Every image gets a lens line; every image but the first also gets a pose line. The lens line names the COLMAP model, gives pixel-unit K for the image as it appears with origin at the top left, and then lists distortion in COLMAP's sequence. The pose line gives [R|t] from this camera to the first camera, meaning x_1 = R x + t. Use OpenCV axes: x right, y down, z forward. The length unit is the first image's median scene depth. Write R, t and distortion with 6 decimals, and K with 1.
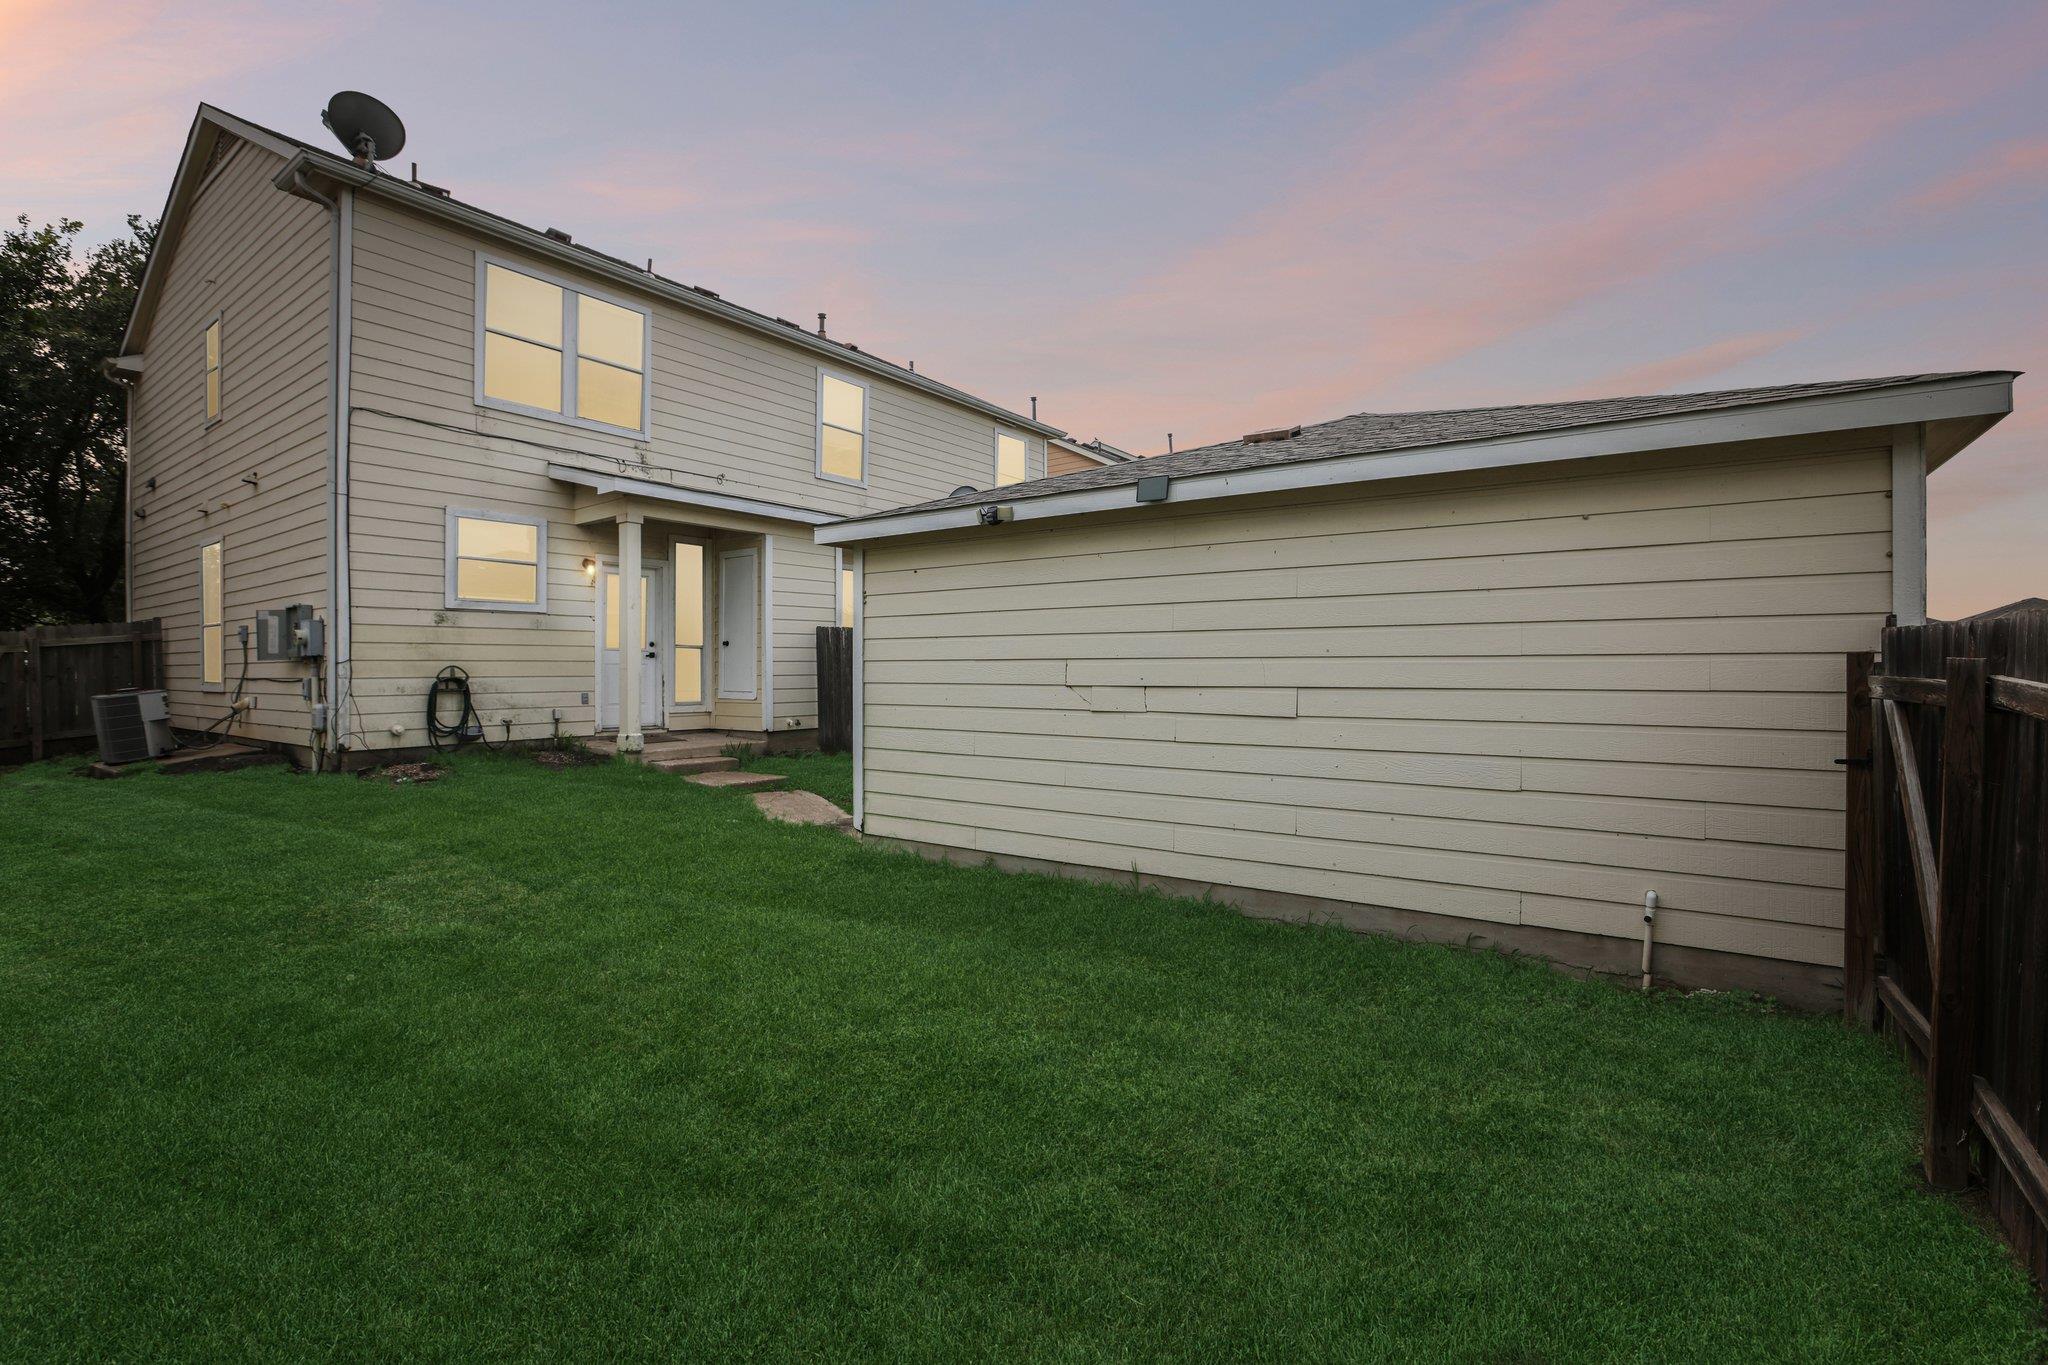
lens RADIAL K [[920.2, 0, 1032.6], [0, 920.2, 660.6], [0, 0, 1]] dist [-0.051131, 0.017183]
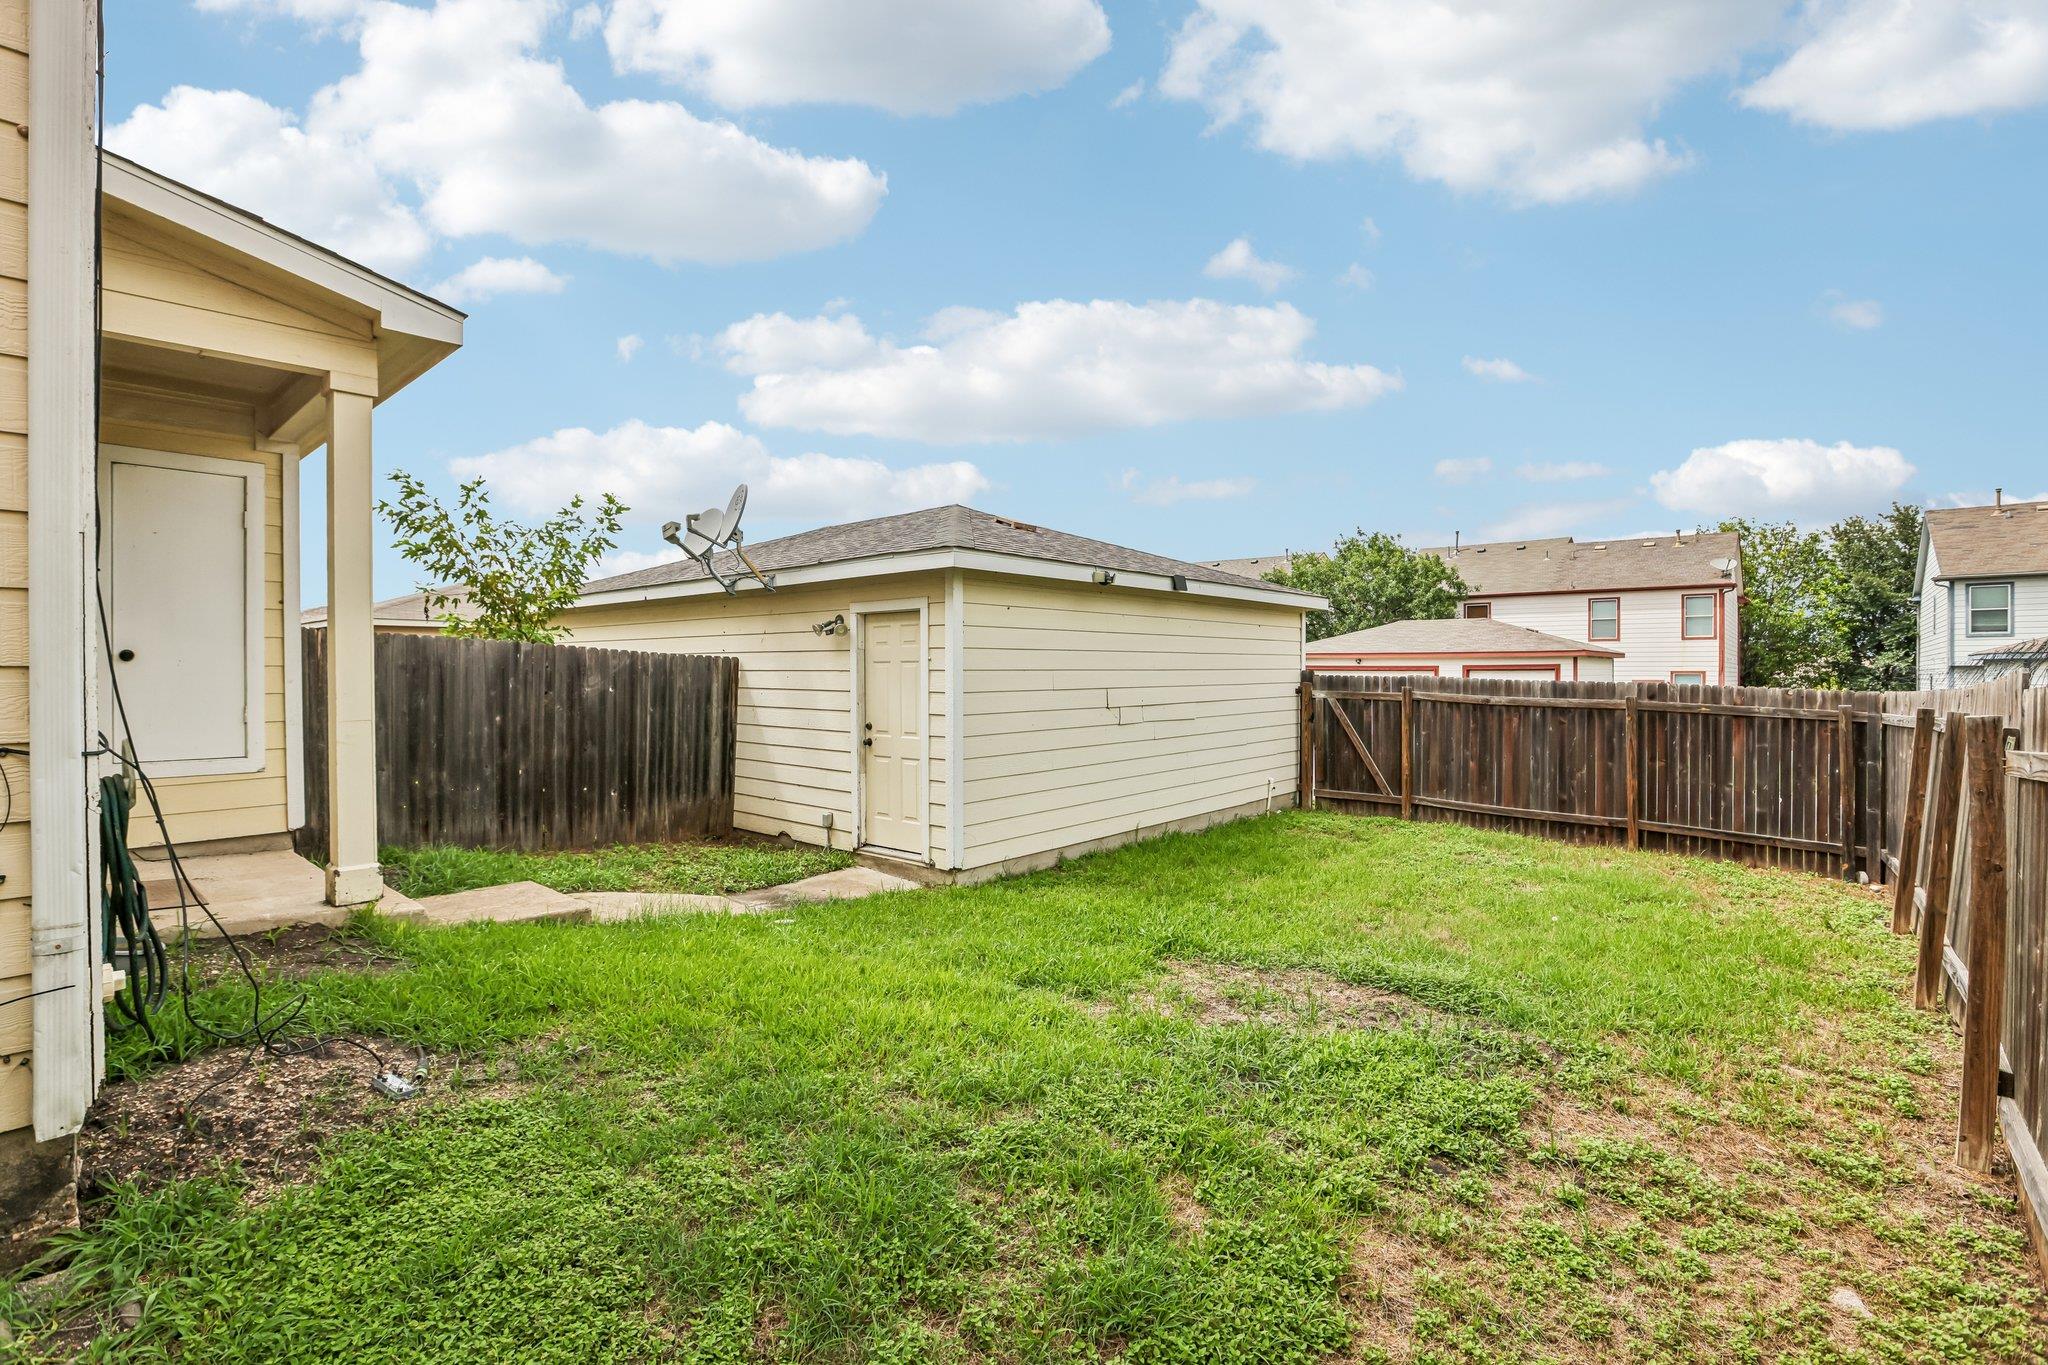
lens RADIAL K [[920.2, 0, 1032.6], [0, 920.2, 660.6], [0, 0, 1]] dist [-0.051131, 0.017183]
pose [[0.112579, 0.017525, 0.993488, -0.860982], [-0.002543, 0.999846, -0.017349, -0.011566], [-0.993640, -0.000573, 0.112606, 0.617450]]
